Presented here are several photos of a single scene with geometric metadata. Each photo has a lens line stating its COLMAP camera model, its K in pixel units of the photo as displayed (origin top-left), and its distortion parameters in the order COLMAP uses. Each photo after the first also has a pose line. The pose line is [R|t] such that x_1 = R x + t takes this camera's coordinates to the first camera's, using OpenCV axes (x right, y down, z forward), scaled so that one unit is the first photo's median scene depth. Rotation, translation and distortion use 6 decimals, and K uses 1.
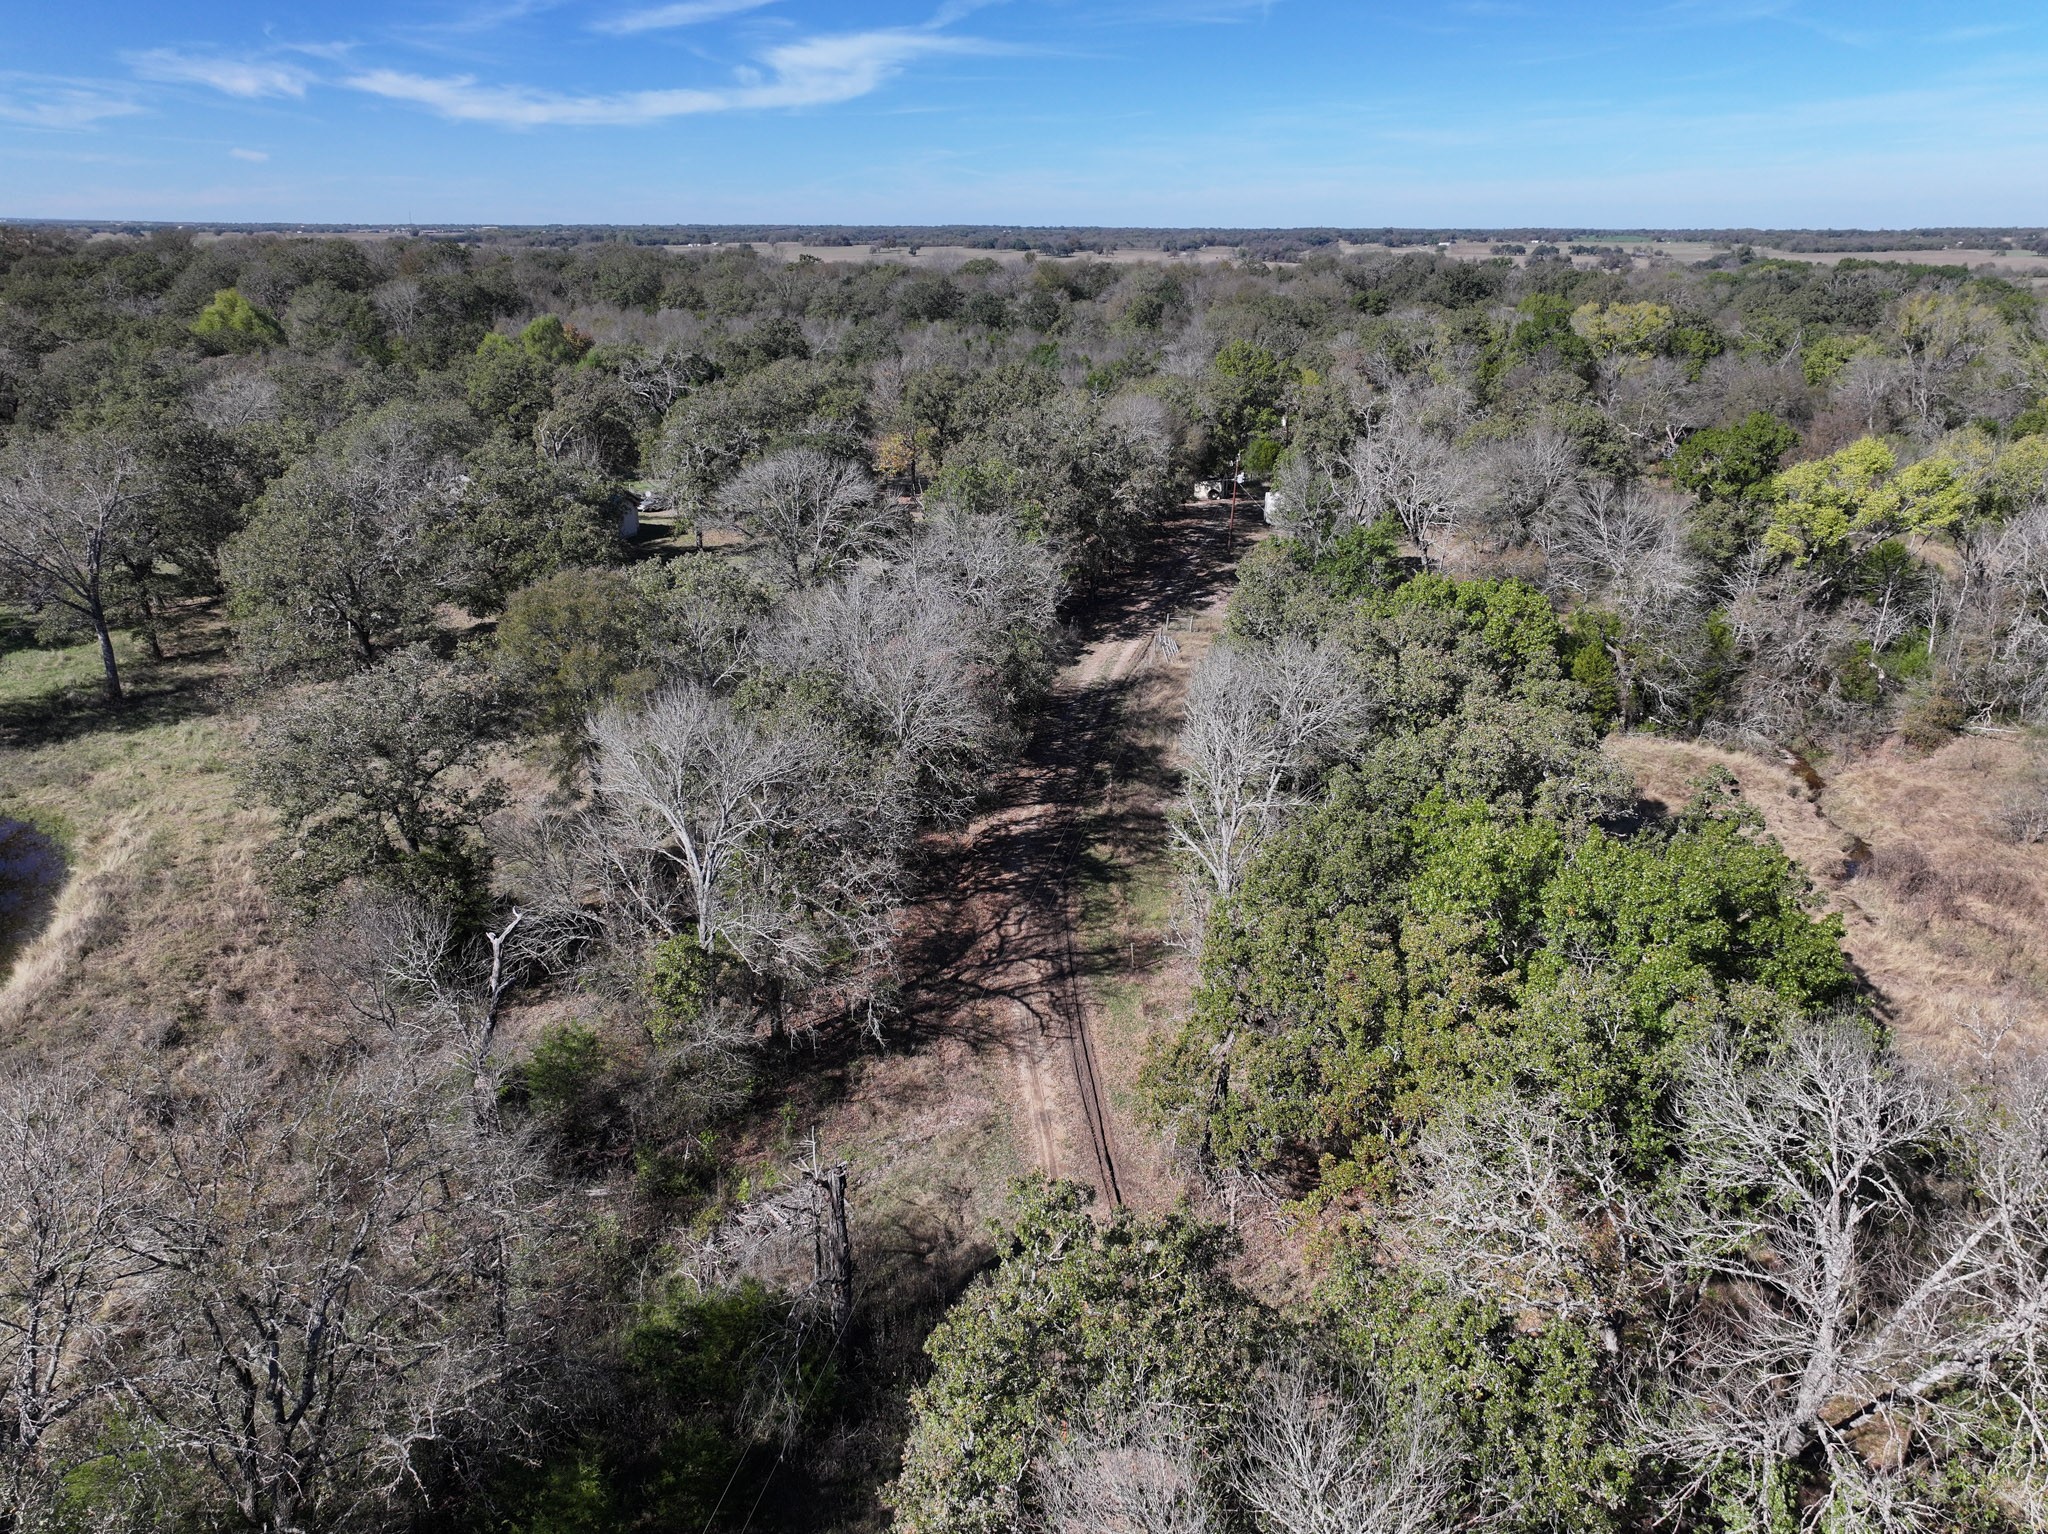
lens RADIAL K [[1444.1, 0, 1022.3], [0, 1444.1, 759.8], [0, 0, 1]] dist [-0.003566, 0.022611]
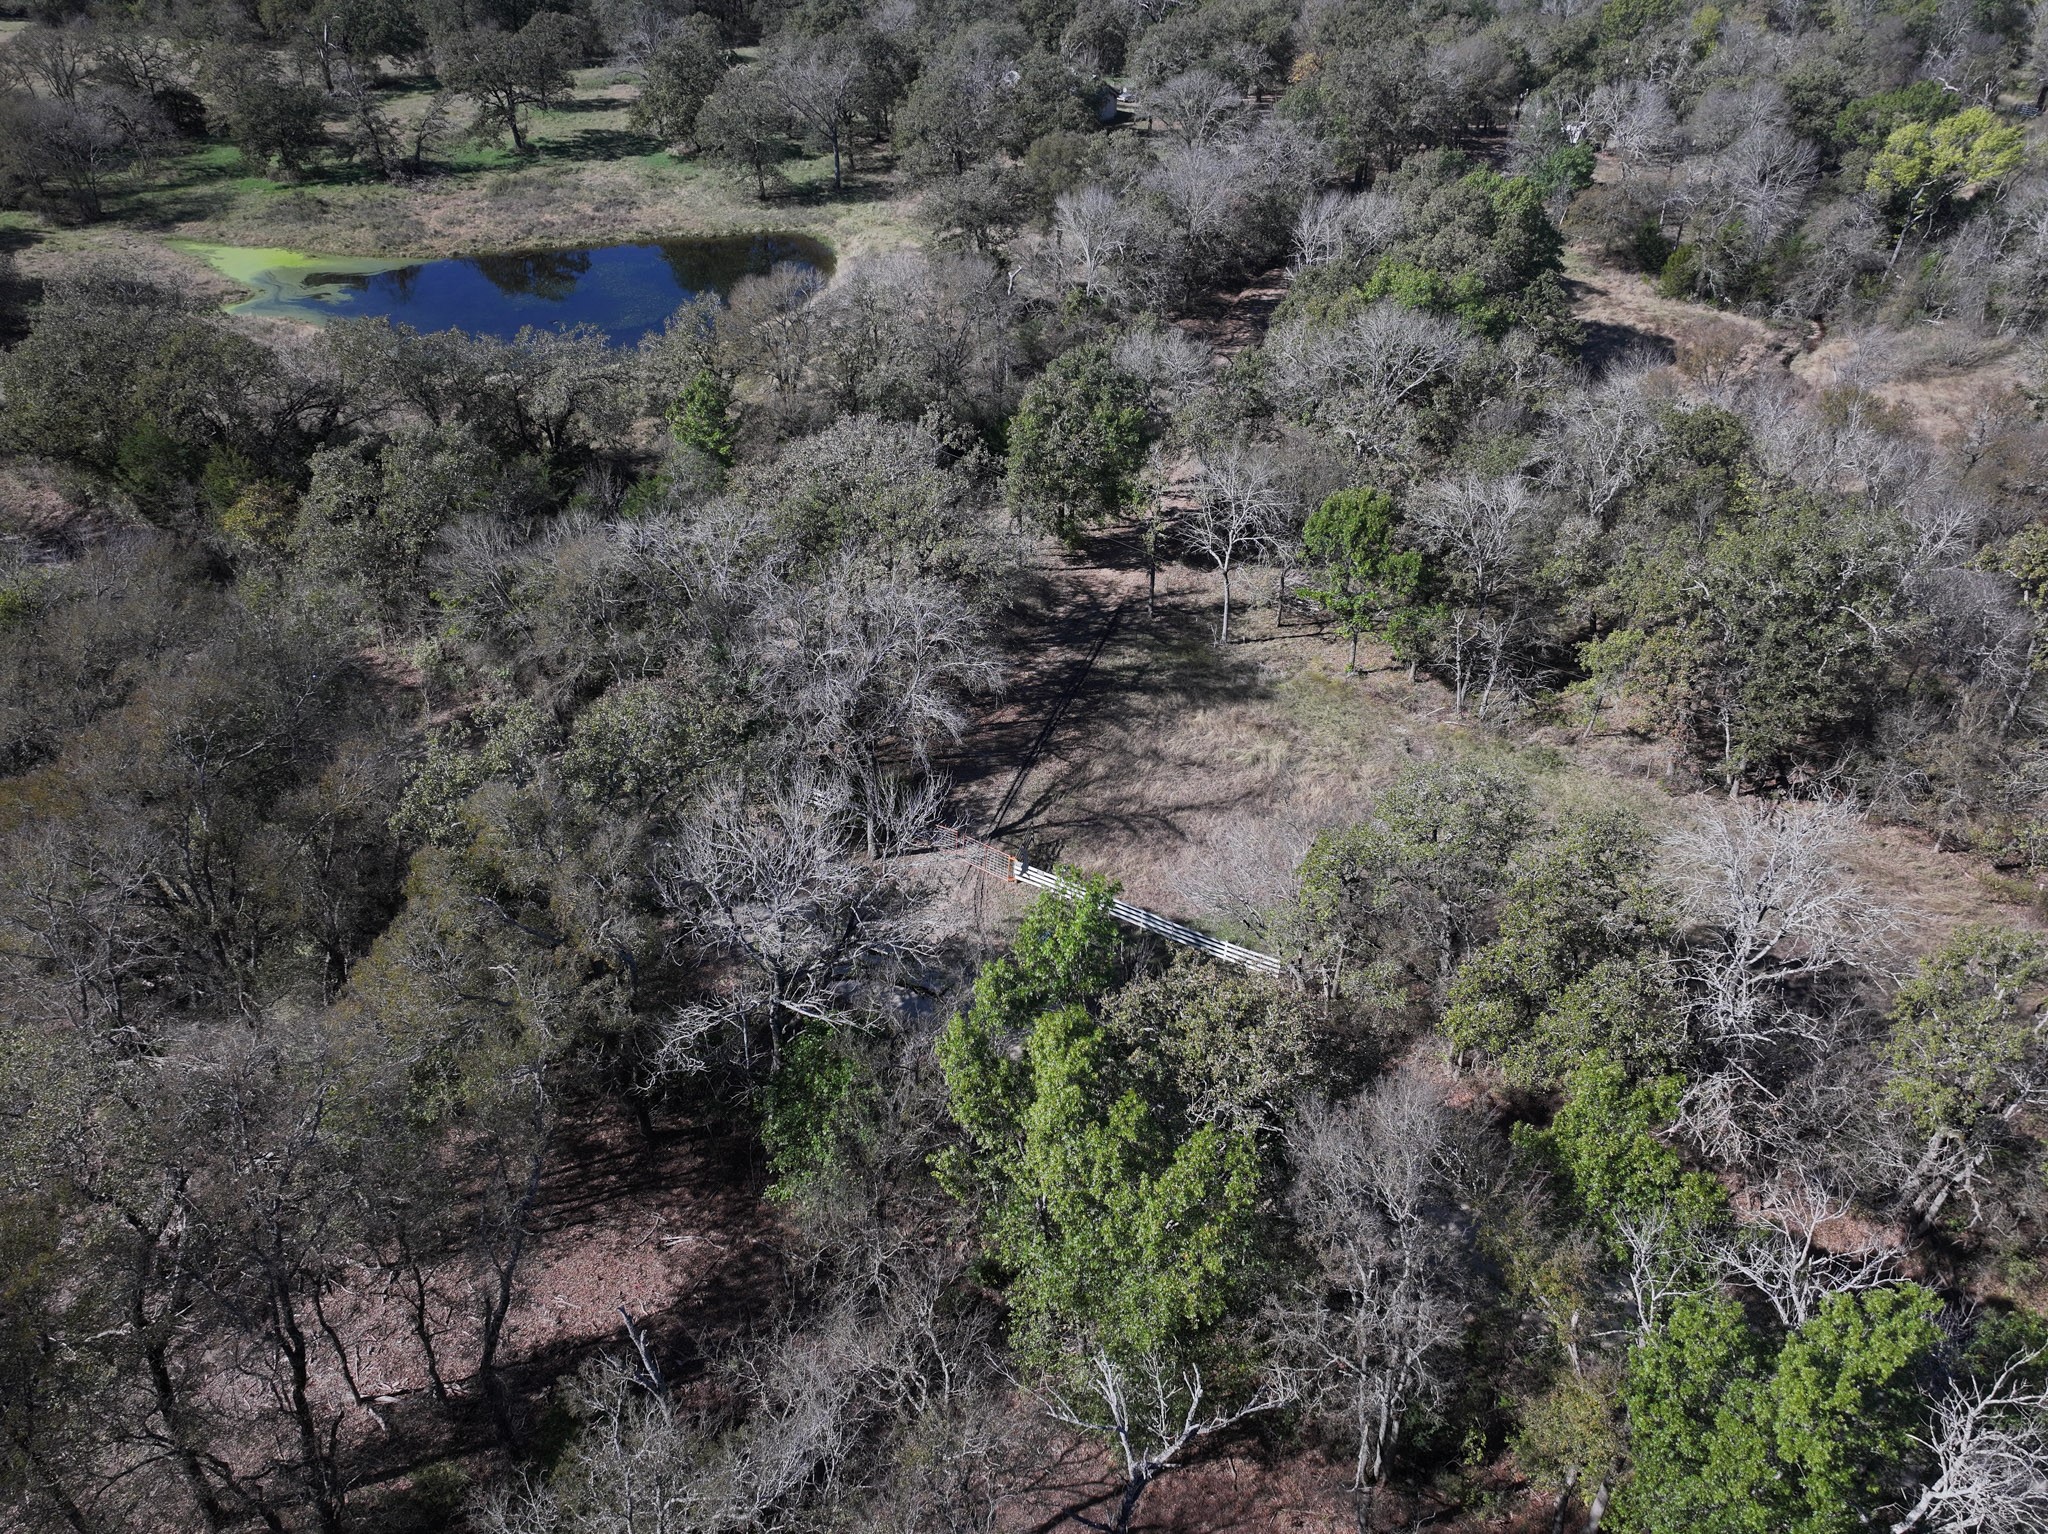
lens RADIAL K [[1444.1, 0, 1013.1], [0, 1444.1, 779.8], [0, 0, 1]] dist [-0.003566, 0.022611]
pose [[0.936703, 0.204975, -0.283852, 0.337264], [-0.122896, 0.951620, 0.281629, 0.149493], [0.327847, -0.228919, 0.916577, -0.957680]]
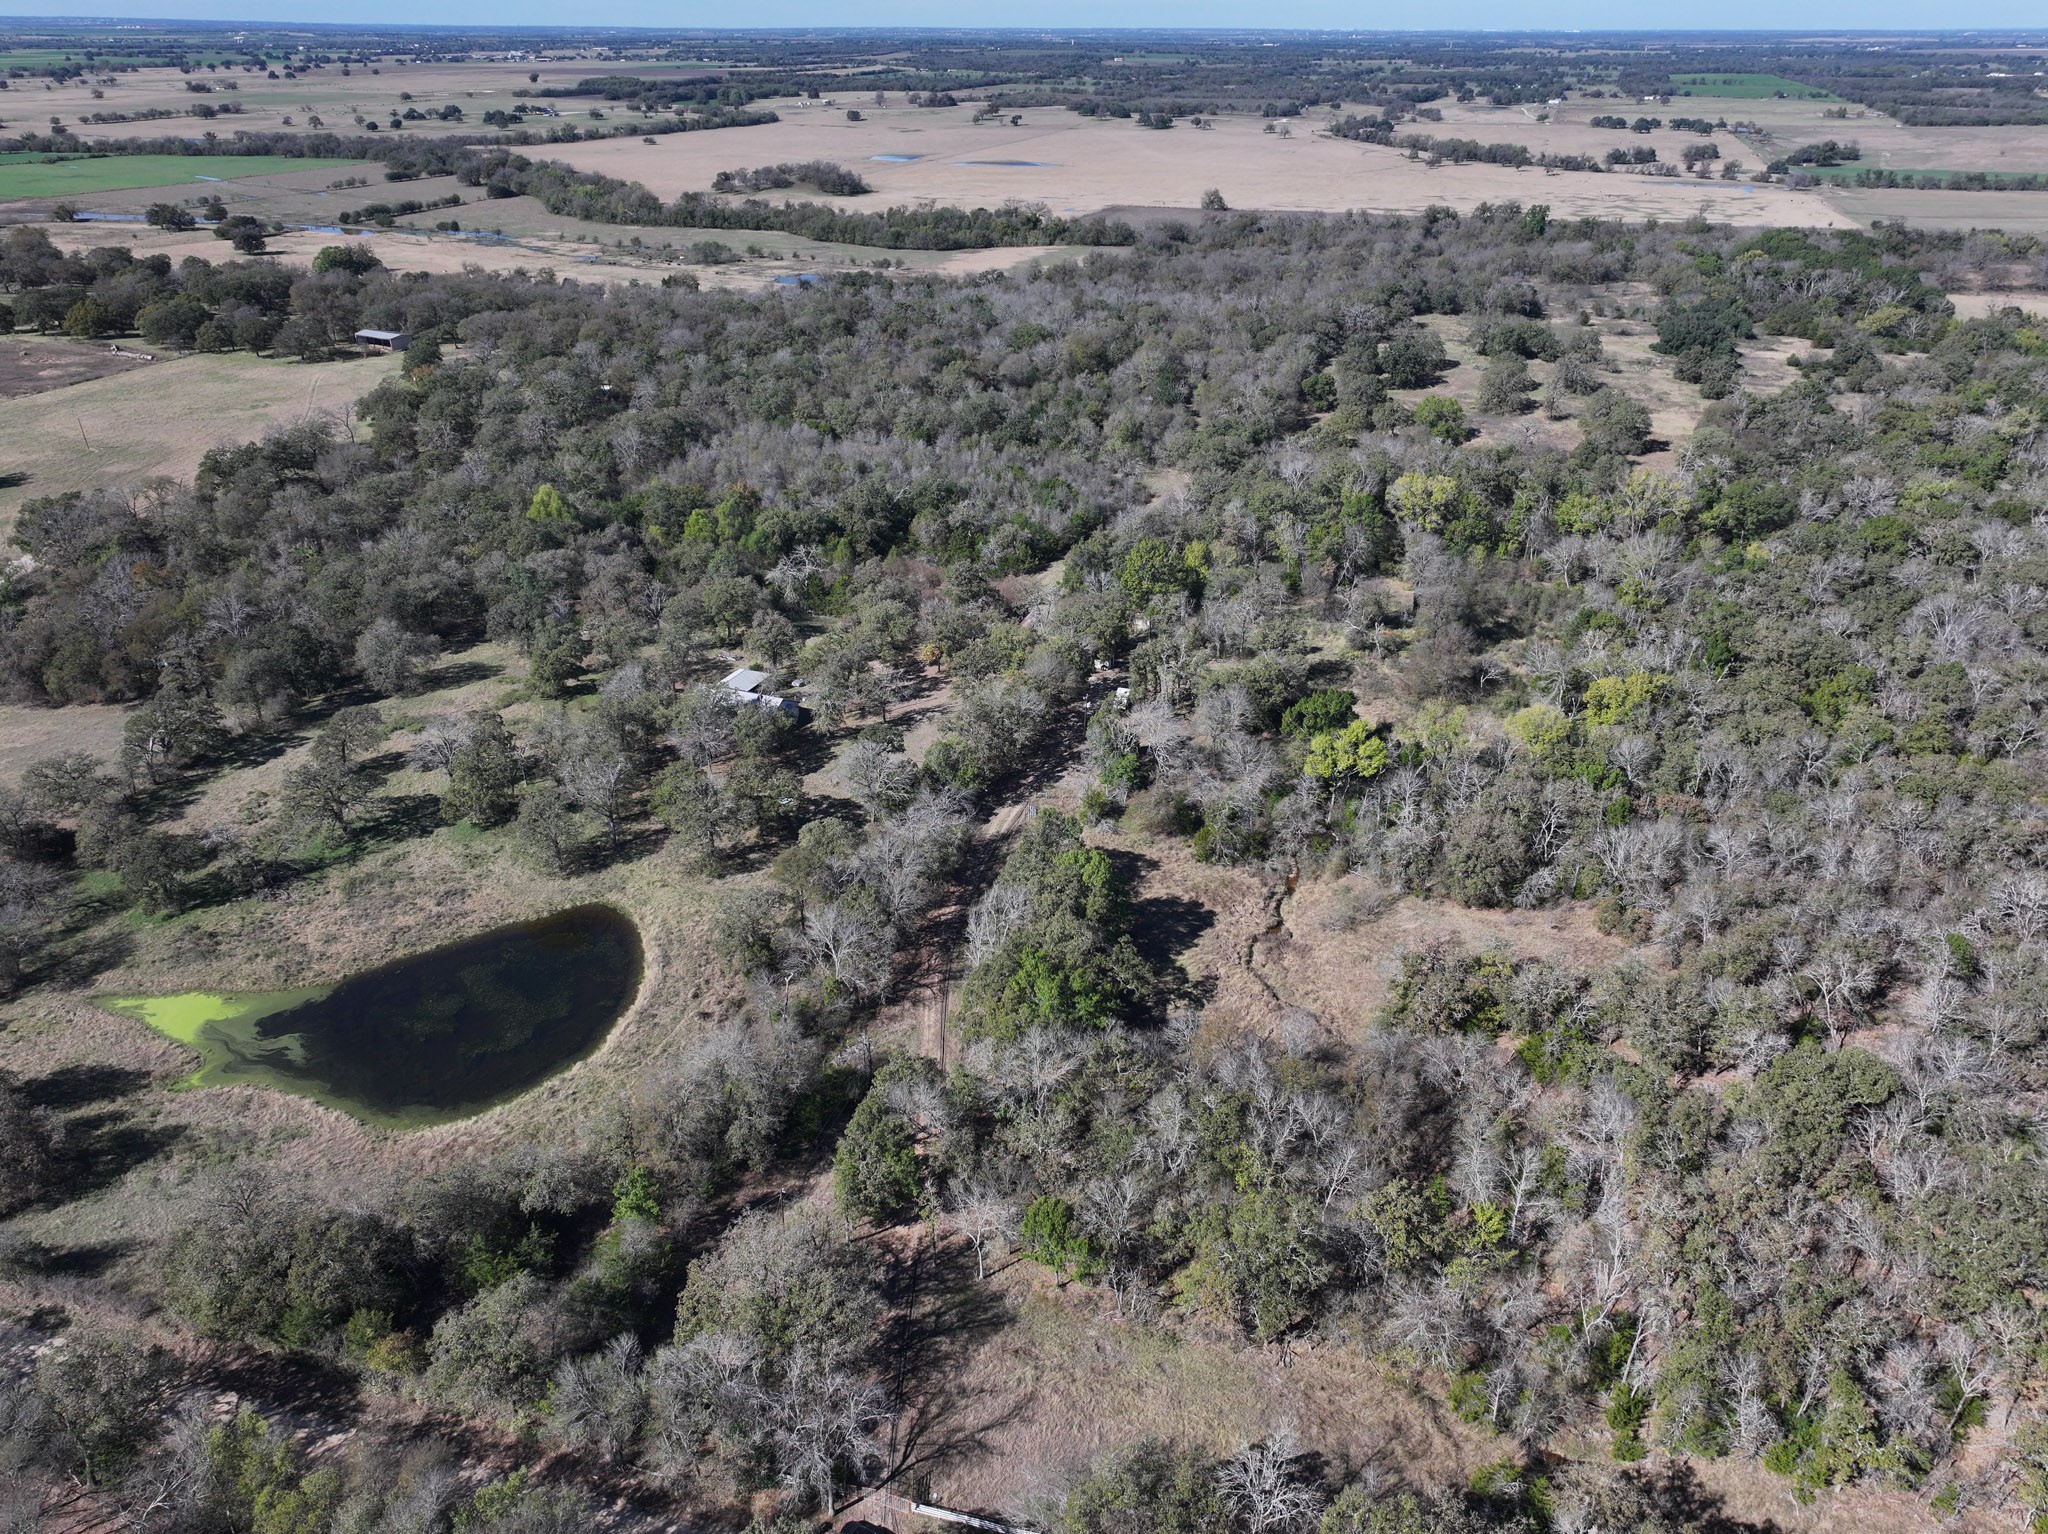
lens RADIAL K [[1444.1, 0, 1017.7], [0, 1444.1, 777.0], [0, 0, 1]] dist [-0.003566, 0.022611]
pose [[0.997055, 0.036266, -0.067565, 0.301871], [-0.027157, 0.990987, 0.131174, -0.561982], [0.071714, -0.128953, 0.989054, -1.638252]]
